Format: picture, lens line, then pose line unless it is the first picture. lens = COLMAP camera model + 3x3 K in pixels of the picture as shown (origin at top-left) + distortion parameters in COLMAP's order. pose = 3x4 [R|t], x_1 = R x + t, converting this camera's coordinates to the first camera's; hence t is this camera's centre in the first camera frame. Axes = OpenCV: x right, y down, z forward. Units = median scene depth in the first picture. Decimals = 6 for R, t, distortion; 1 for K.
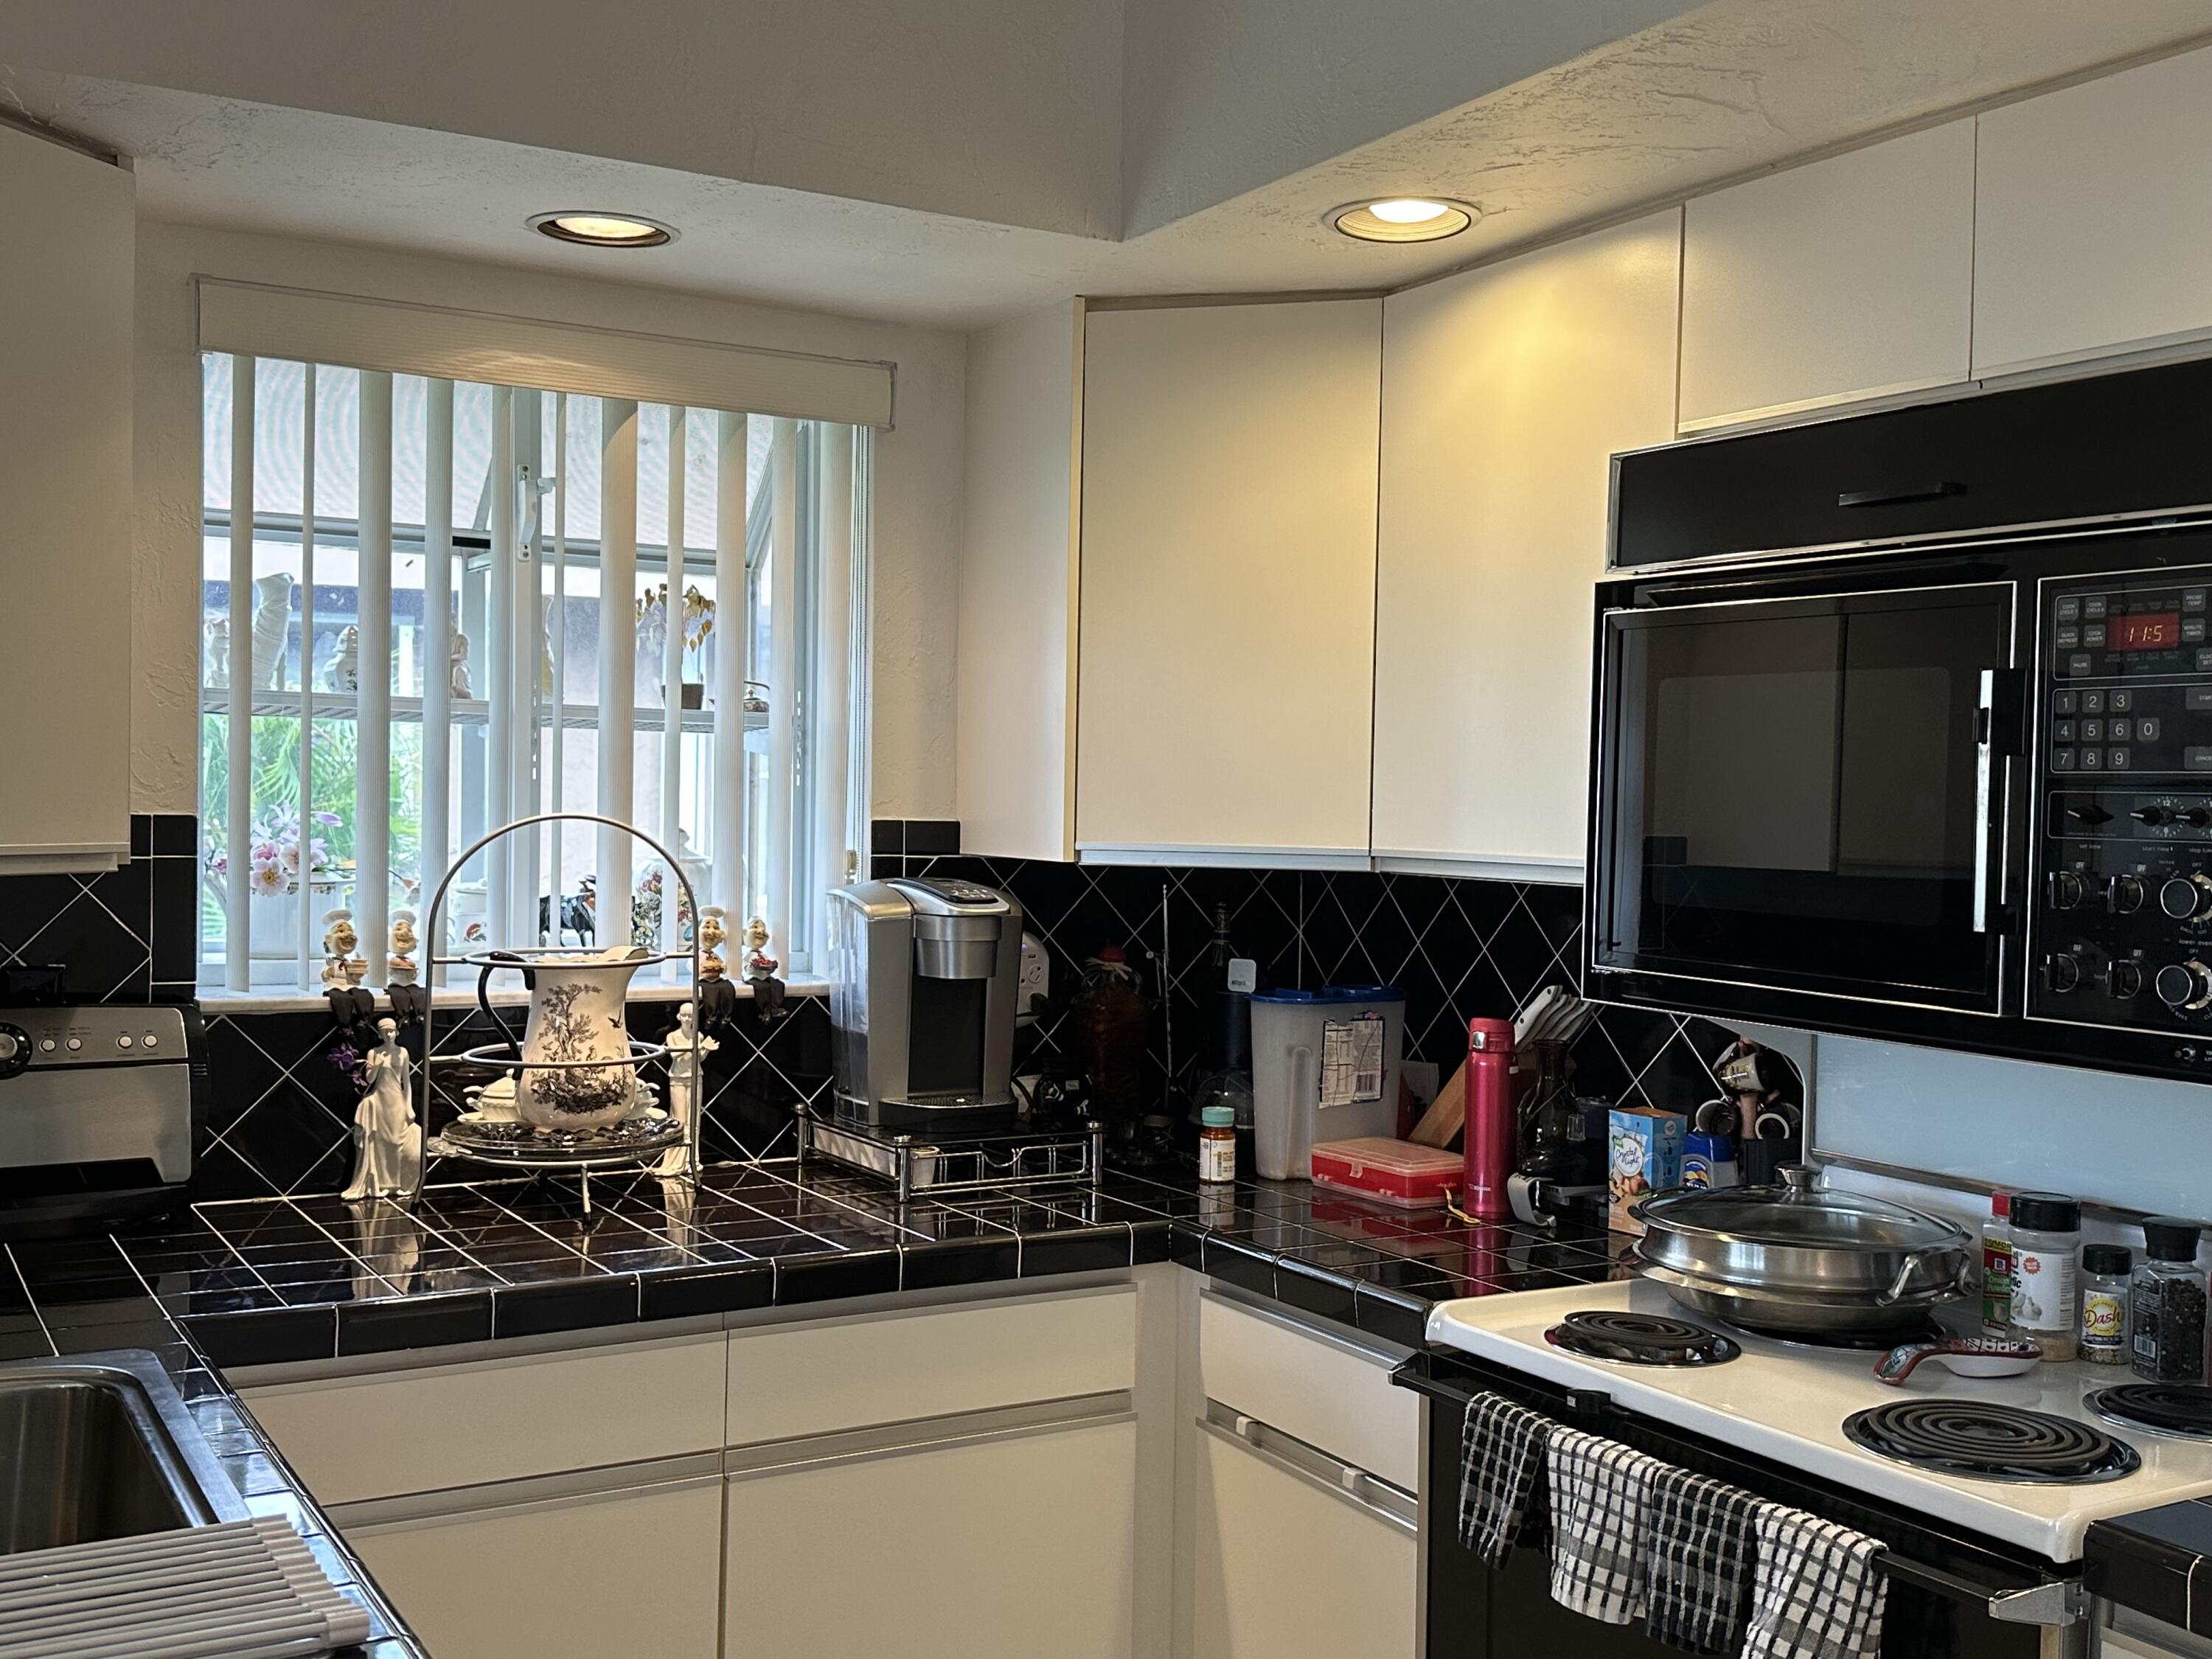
lens RADIAL K [[2228.6, 0, 1161.3], [0, 2228.6, 830.5], [0, 0, 1]] dist [0.089222, 0.000000]
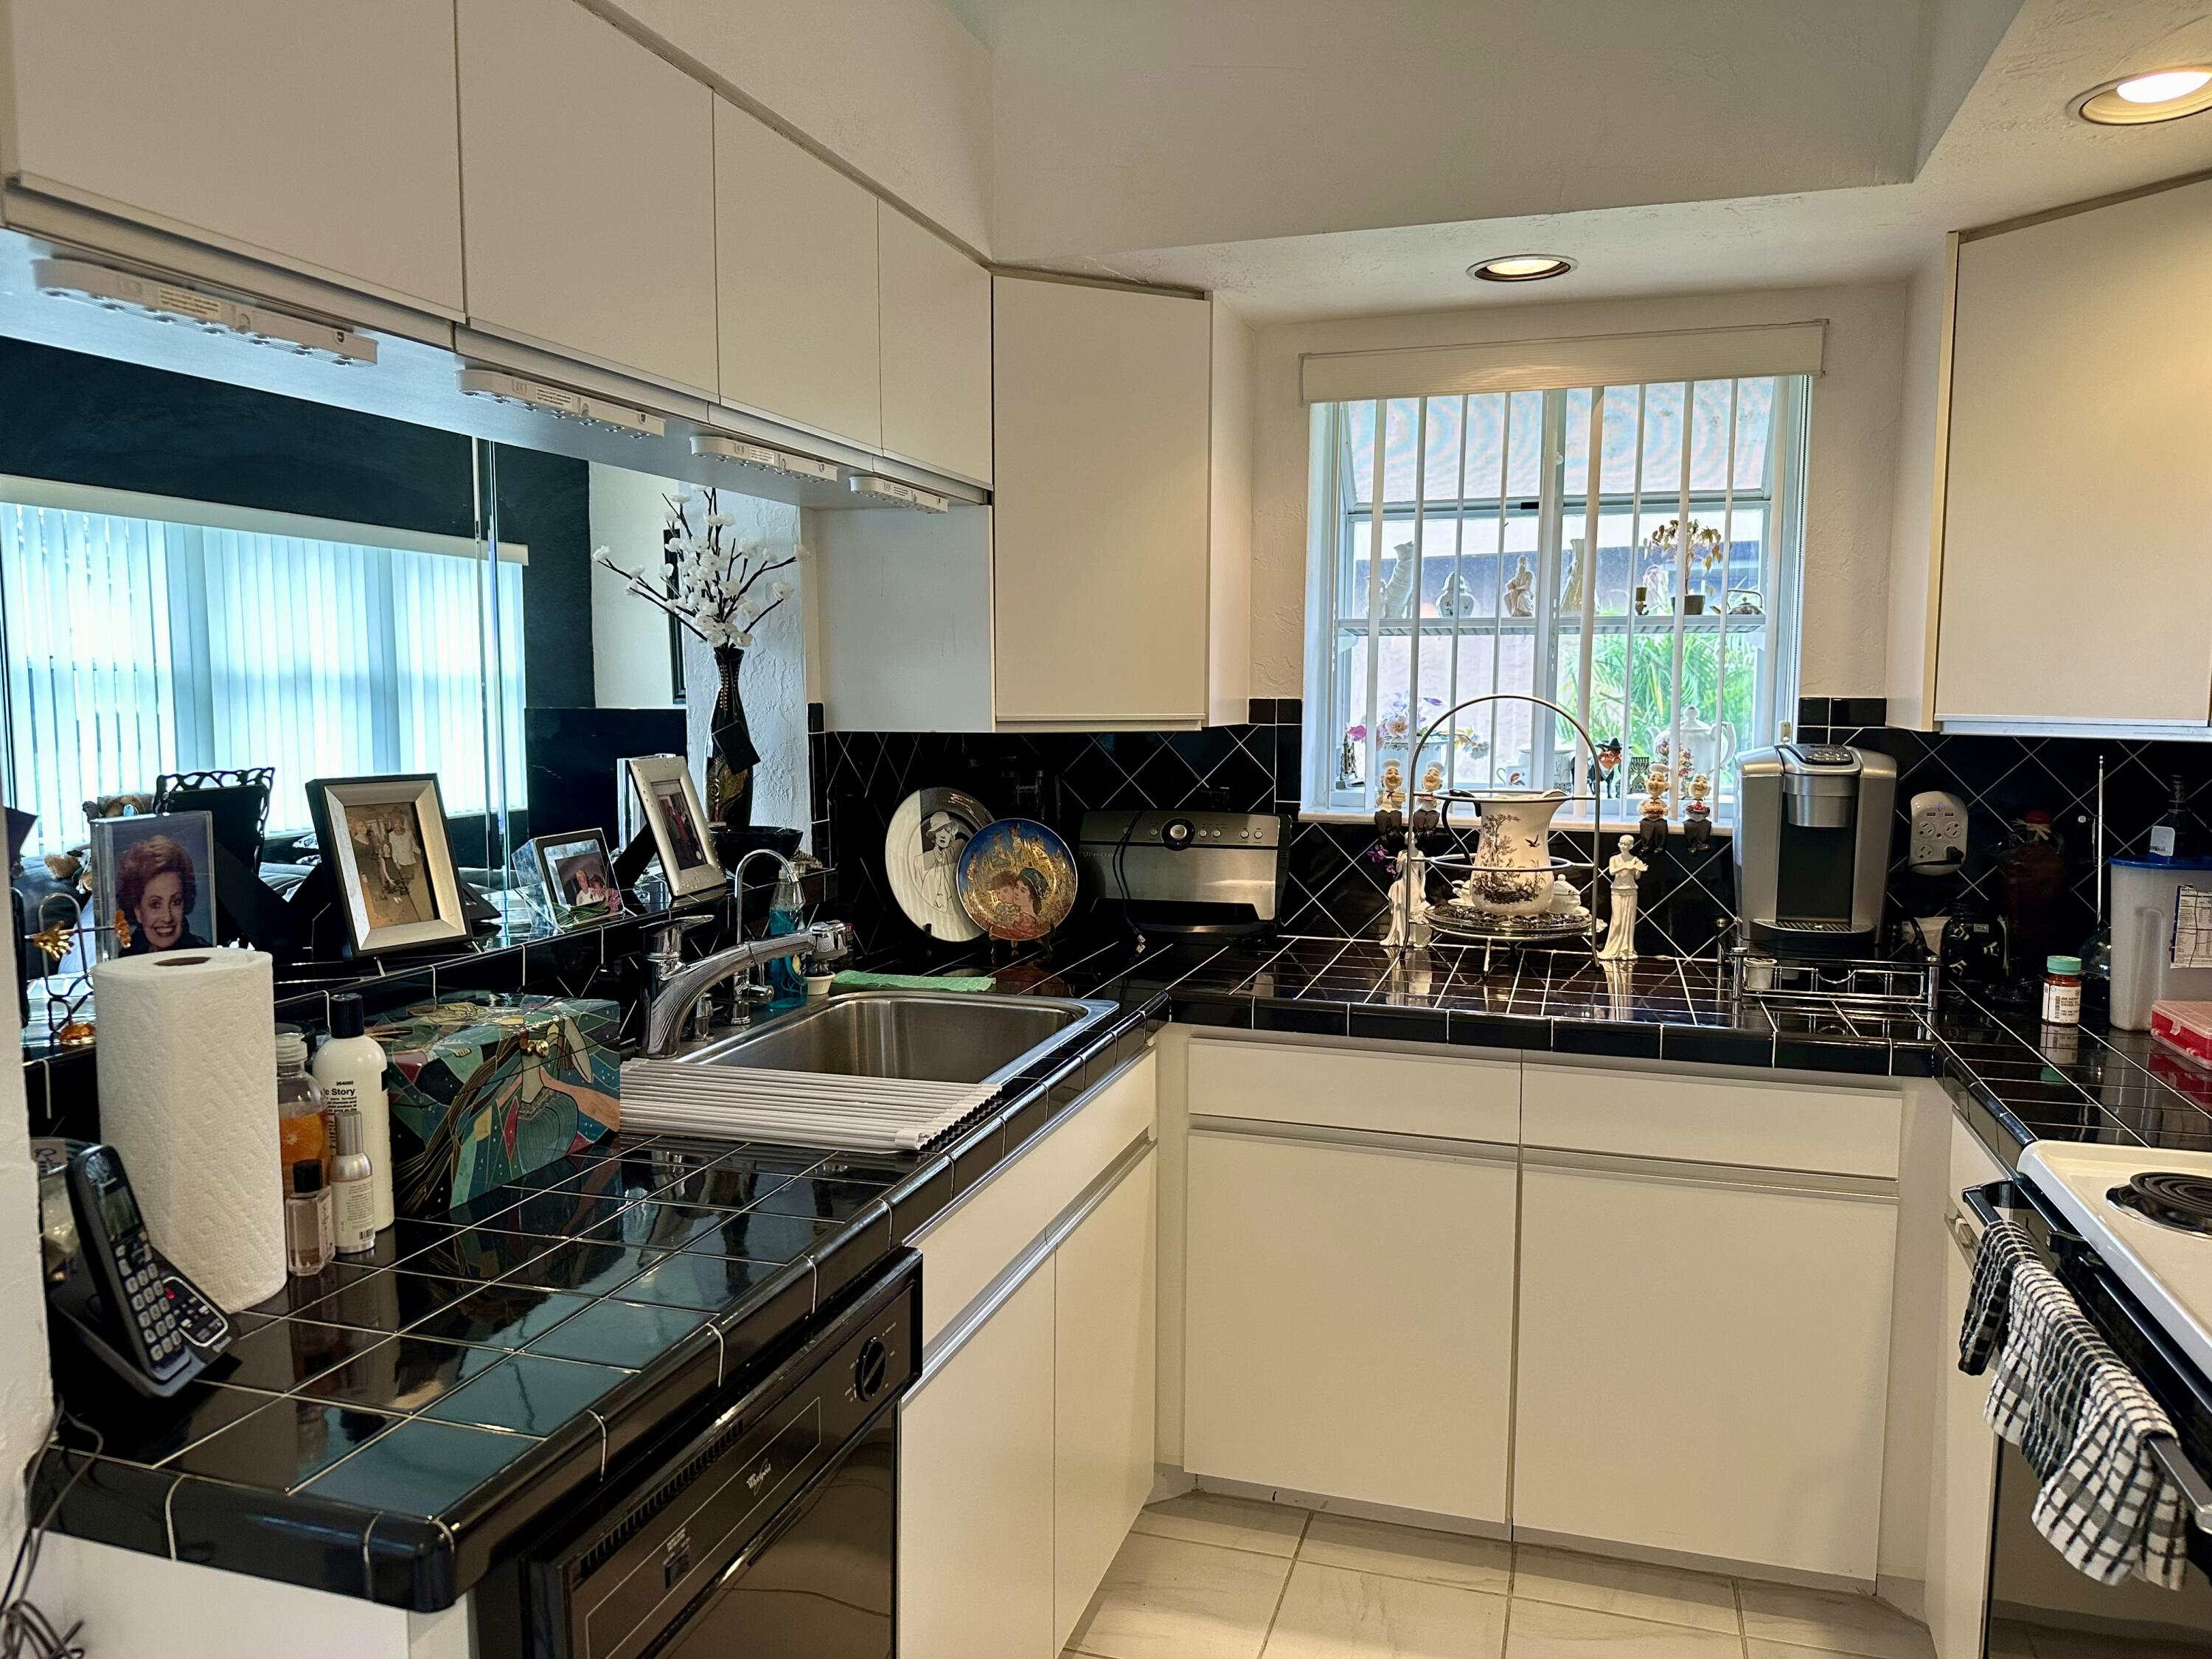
lens RADIAL K [[1560.2, 0, 1097.7], [0, 1560.2, 852.3], [0, 0, 1]] dist [0.070275, -0.094792]
pose [[0.668452, 0.063567, -0.741034, 0.298373], [-0.002577, 0.996533, 0.083160, 0.010066], [0.743751, -0.053679, 0.666298, 0.139410]]
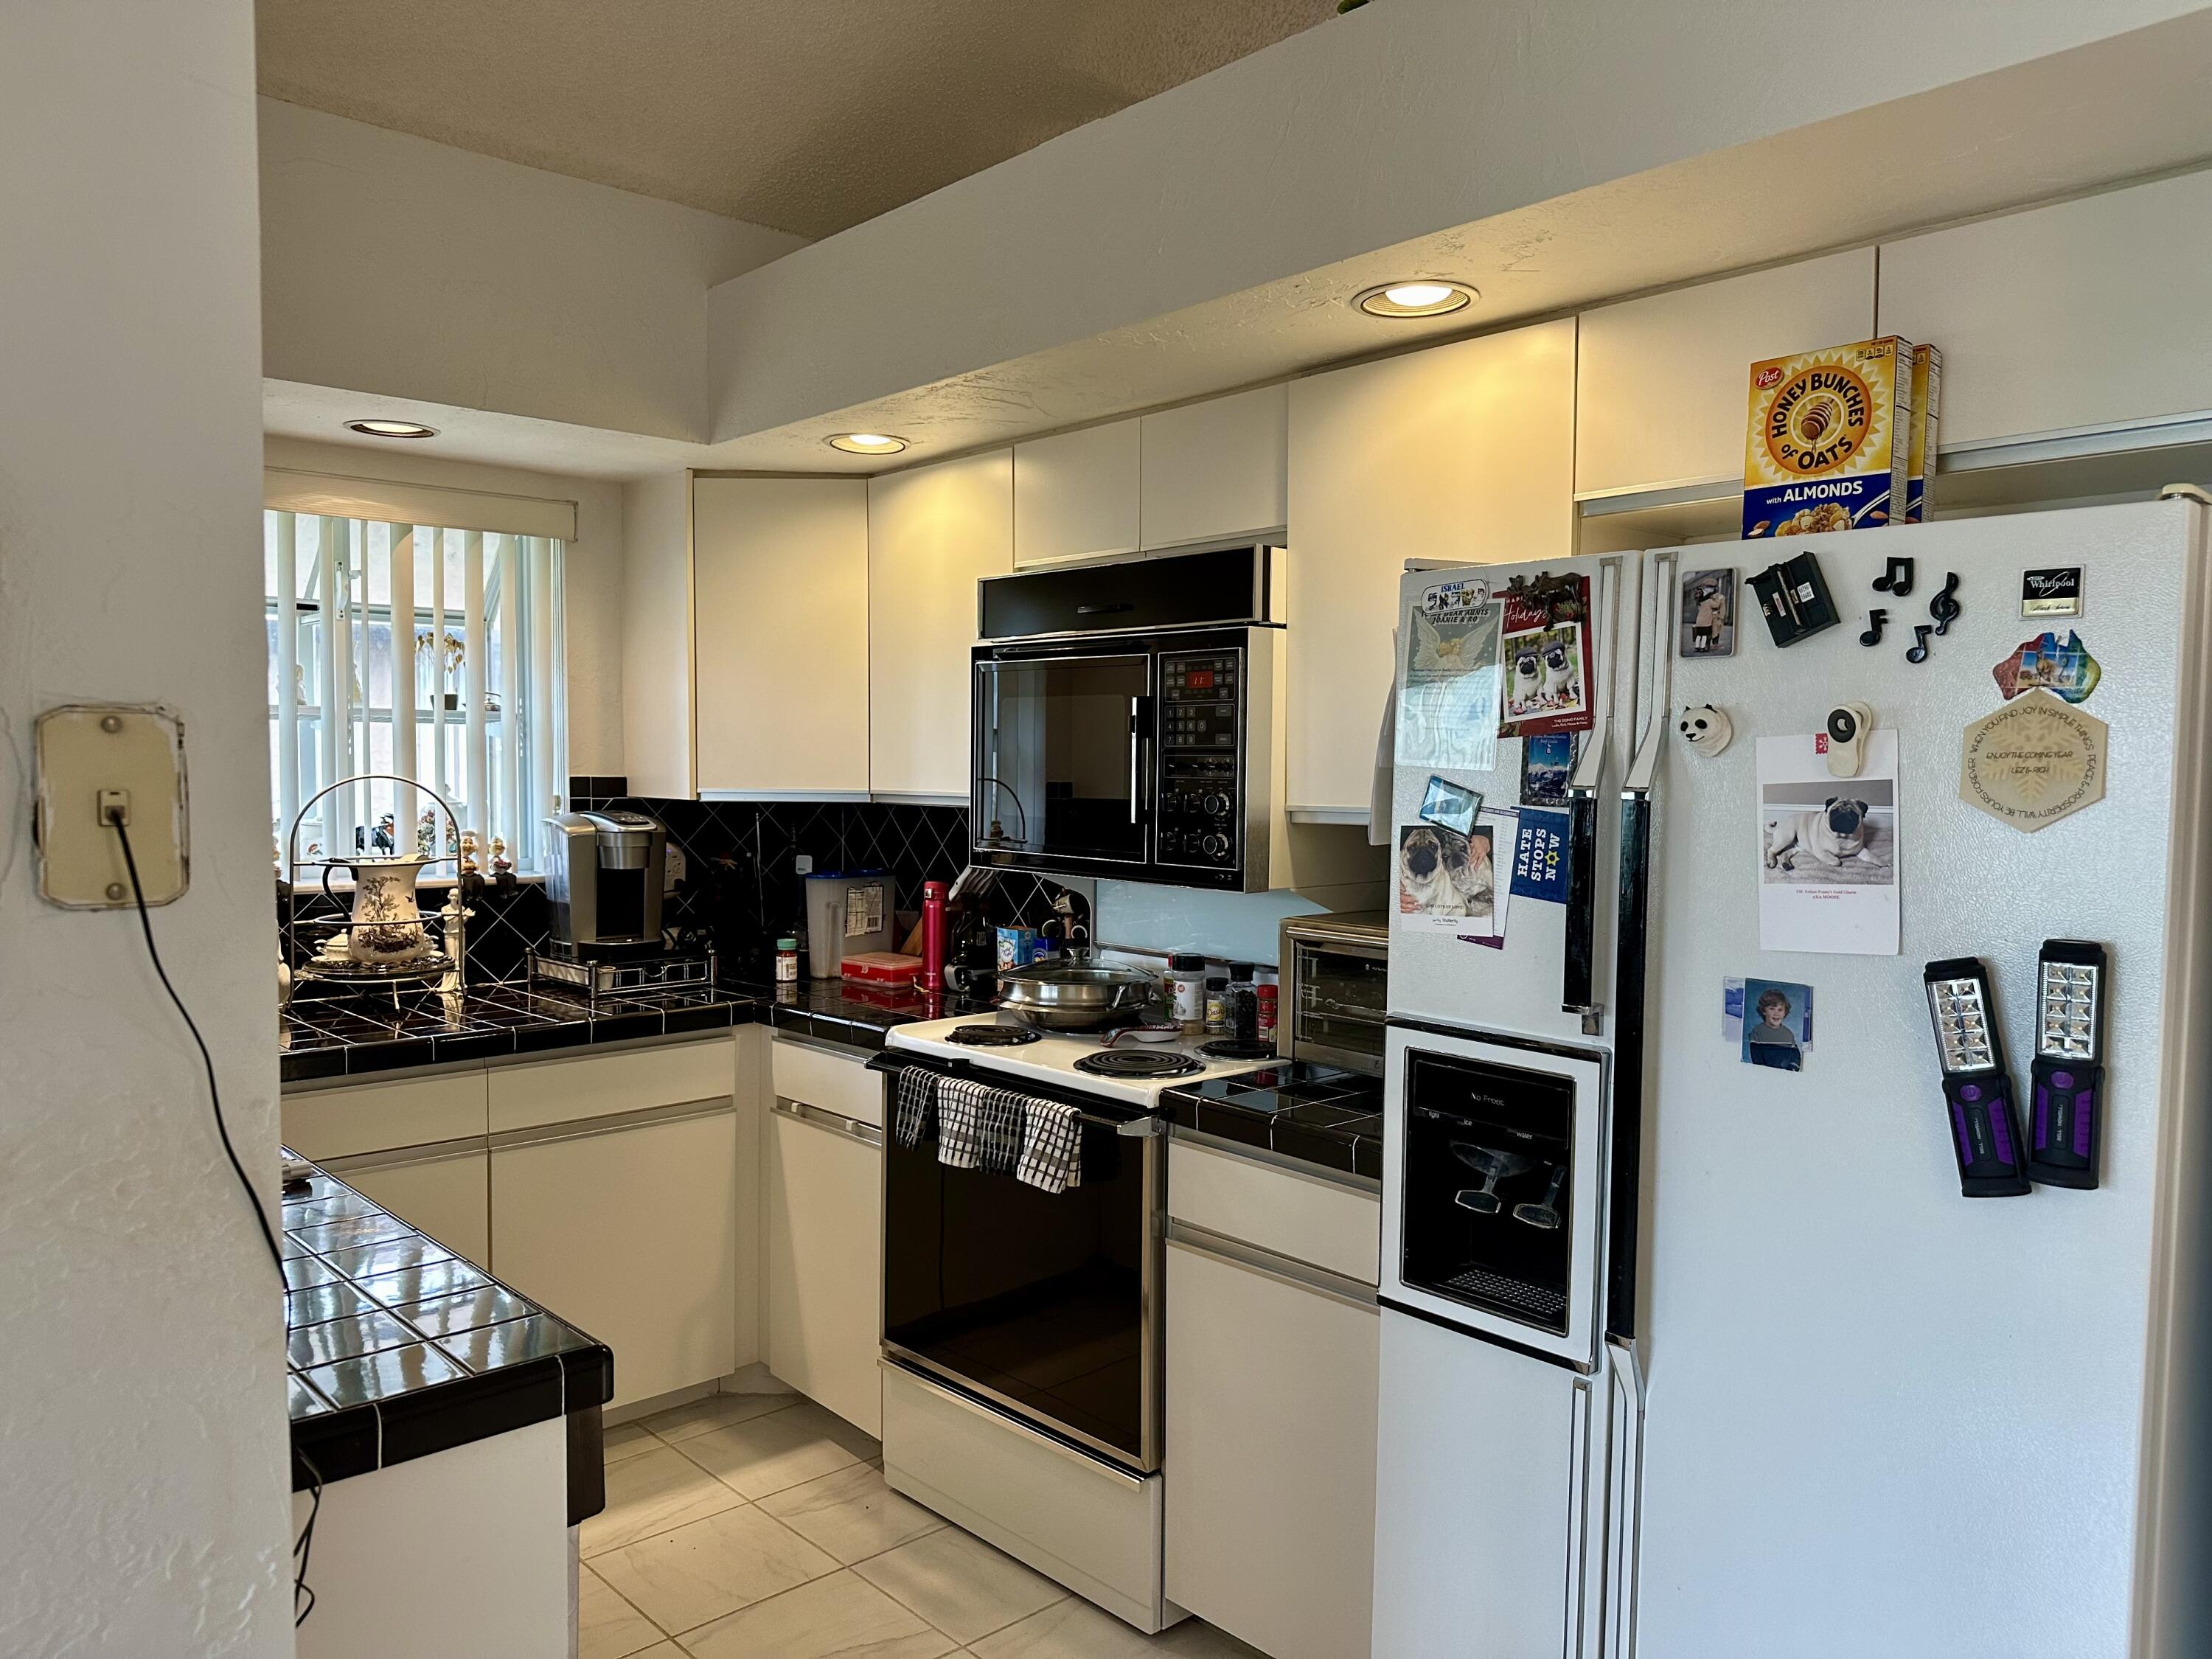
lens RADIAL K [[1560.2, 0, 1146.3], [0, 1560.2, 830.2], [0, 0, 1]] dist [0.070275, -0.094792]
pose [[0.976673, -0.020663, 0.213734, 0.043292], [0.013837, 0.999347, 0.033382, 0.002403], [-0.214284, -0.029645, 0.976321, -0.267059]]
